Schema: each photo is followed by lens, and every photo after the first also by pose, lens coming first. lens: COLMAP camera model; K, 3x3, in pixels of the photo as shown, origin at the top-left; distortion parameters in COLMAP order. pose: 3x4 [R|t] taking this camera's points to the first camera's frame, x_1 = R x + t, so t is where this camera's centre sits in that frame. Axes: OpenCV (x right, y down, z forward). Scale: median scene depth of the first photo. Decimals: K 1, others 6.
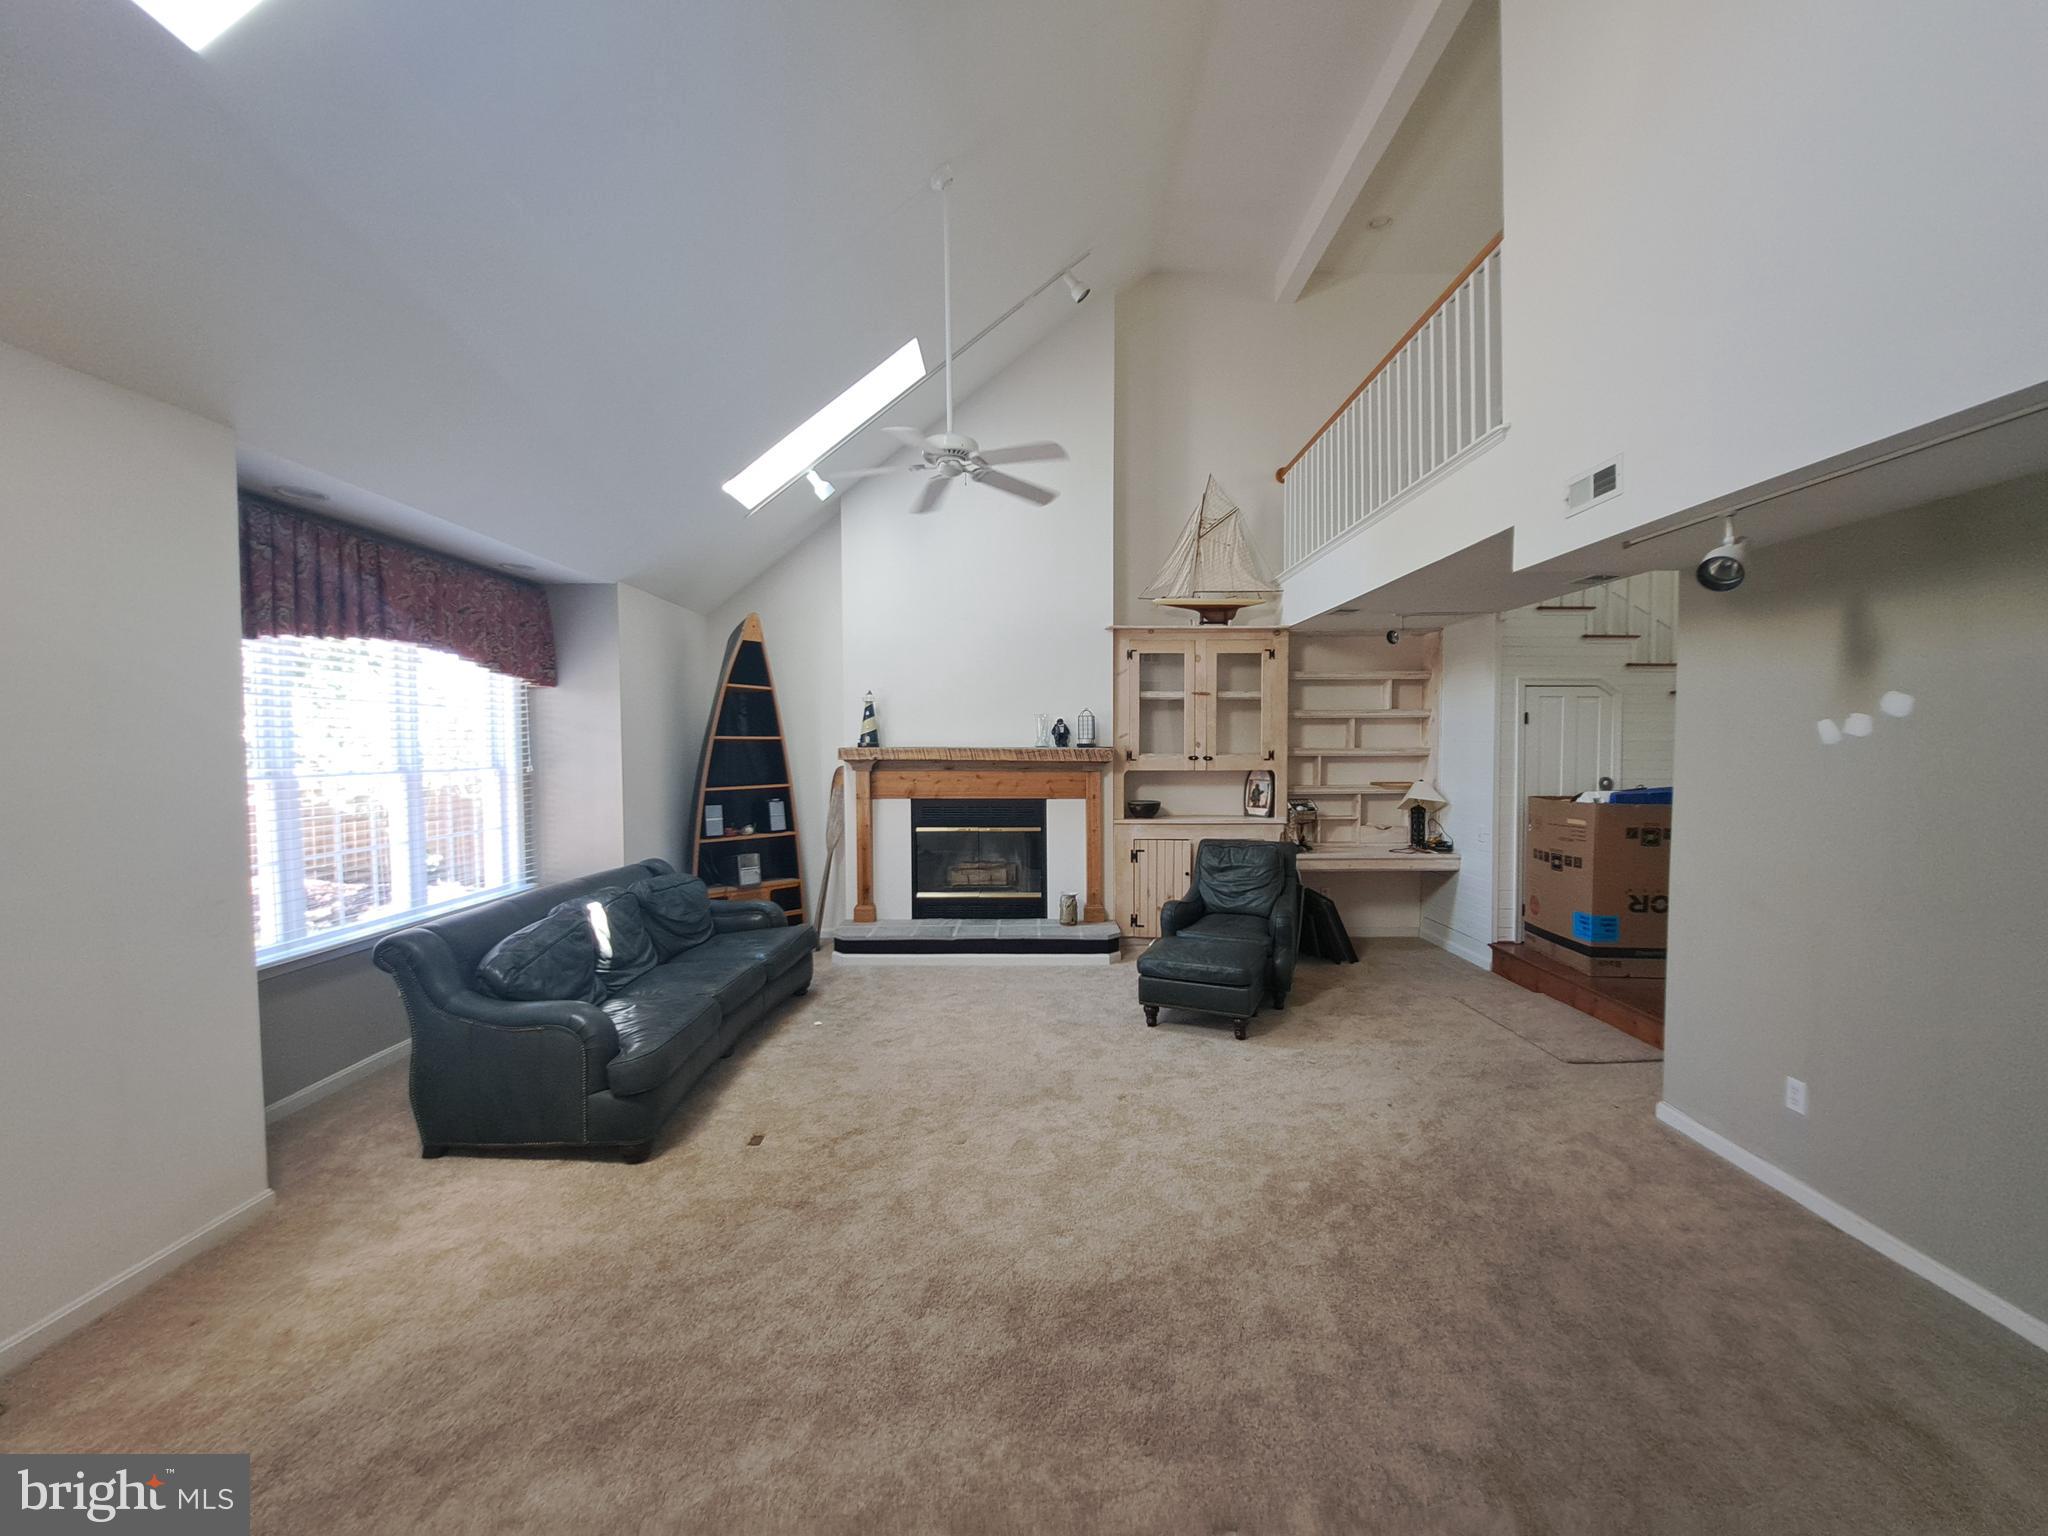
lens RADIAL K [[819.6, 0, 1024.0], [0, 819.6, 768.0], [0, 0, 1]] dist [-0.019770, 0.000103]
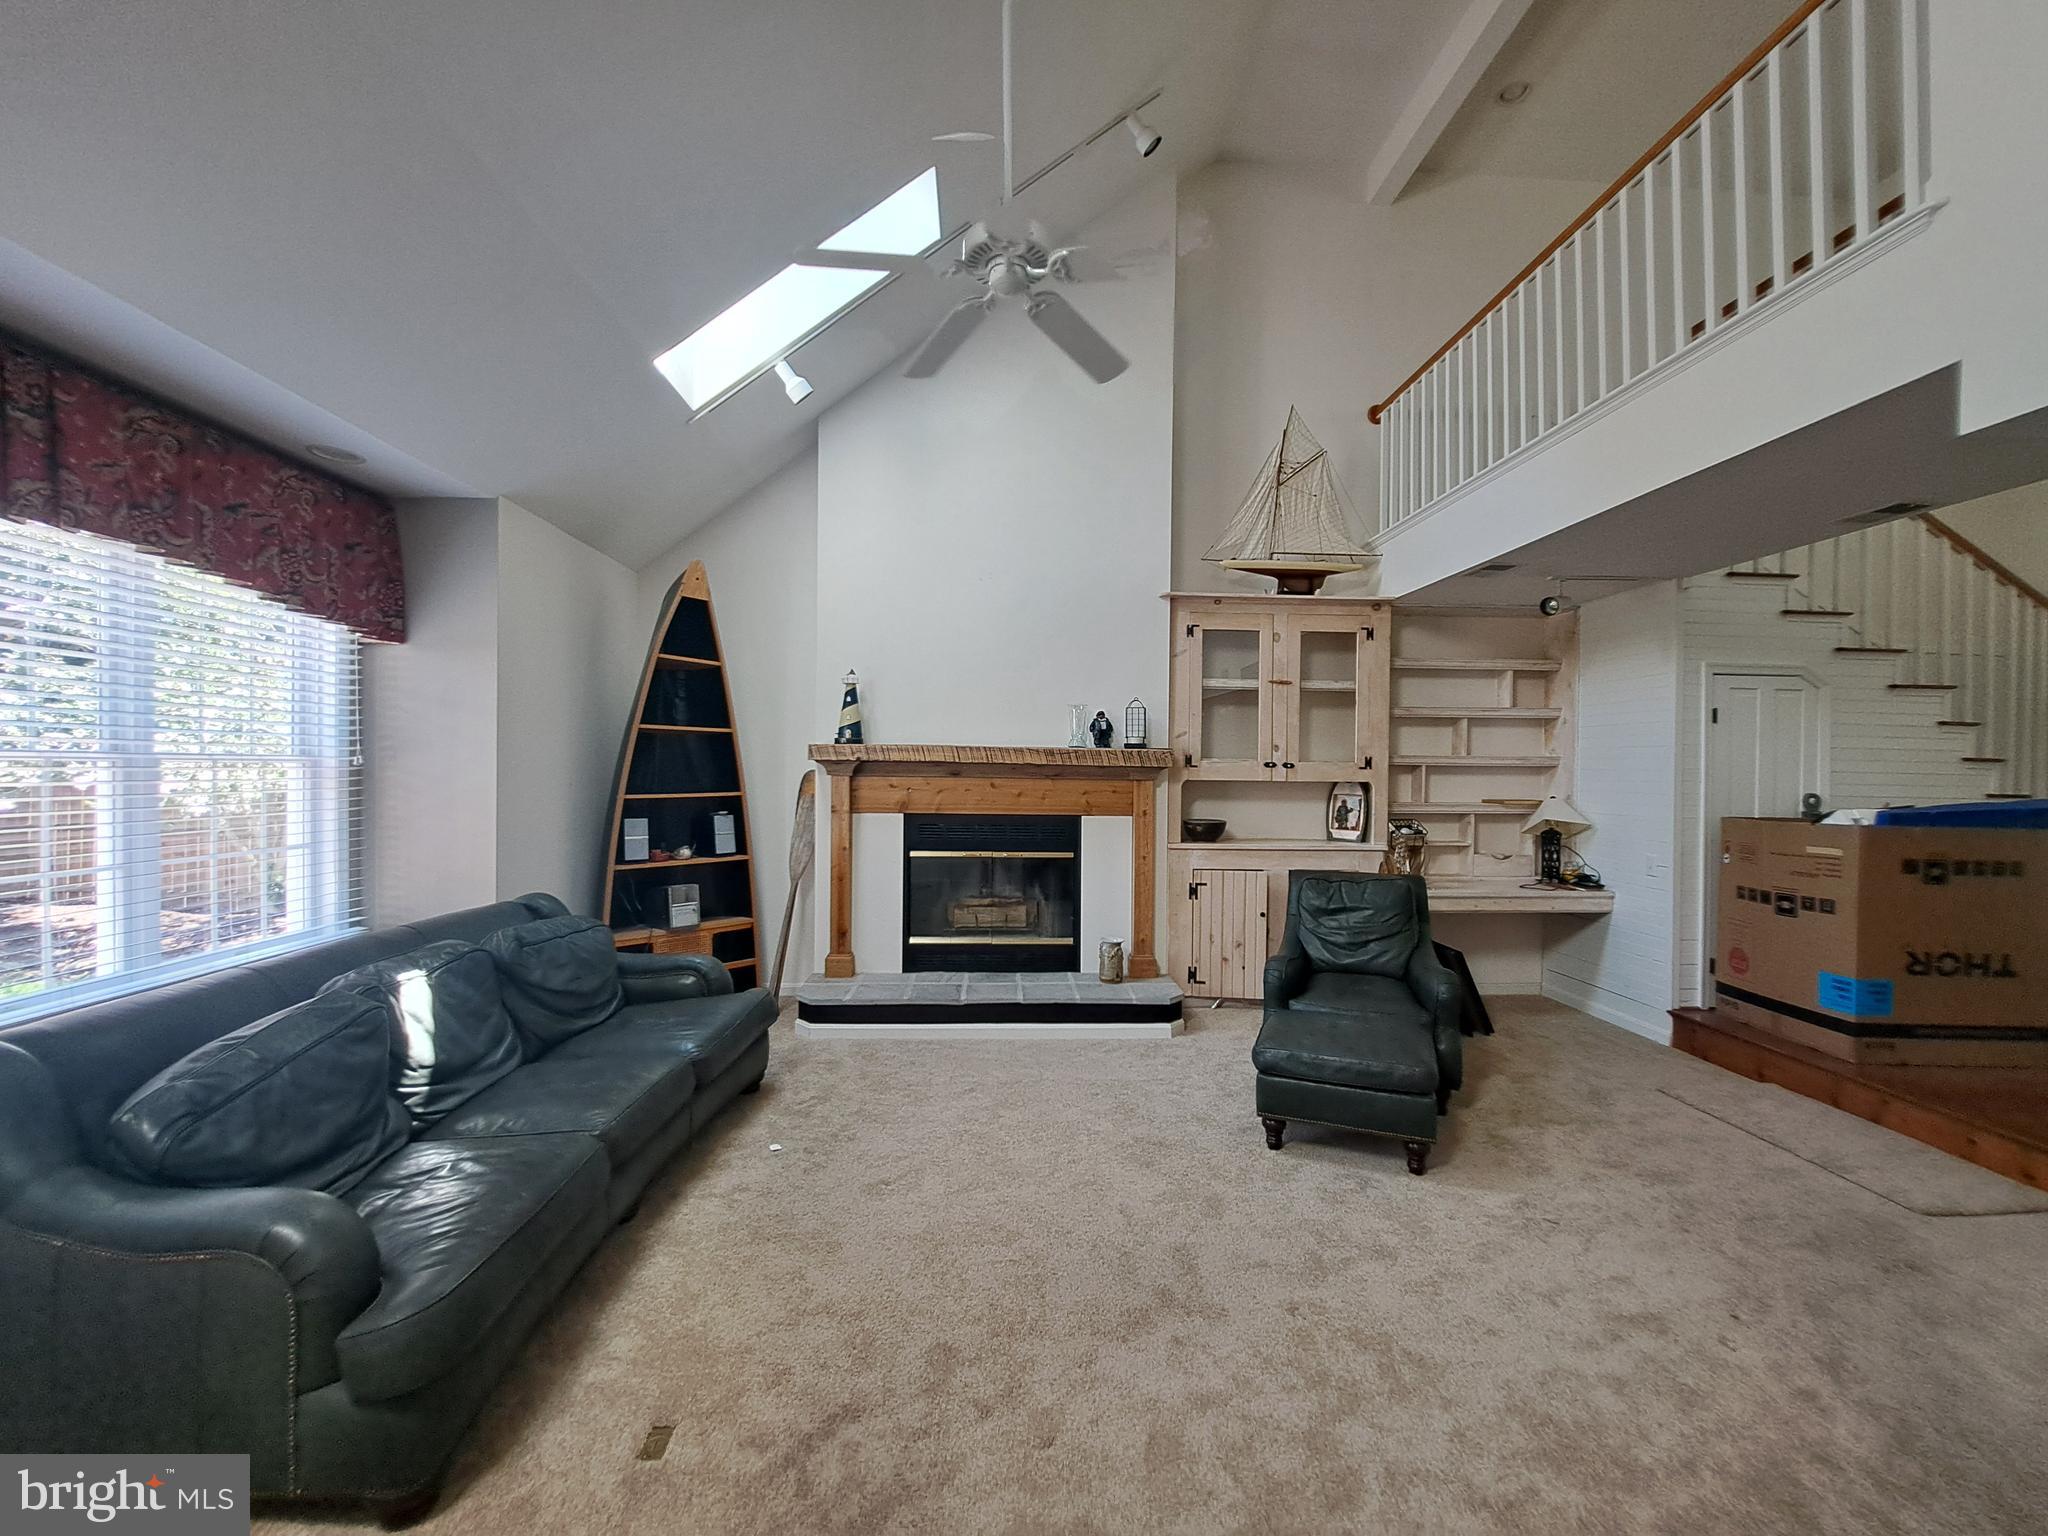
lens RADIAL K [[819.6, 0, 1024.0], [0, 819.6, 768.0], [0, 0, 1]] dist [-0.019770, 0.000103]
pose [[0.998811, 0.013816, 0.046759, -0.064818], [-0.012387, 0.999451, -0.030715, 0.018142], [-0.047158, 0.030100, 0.998434, 0.243364]]
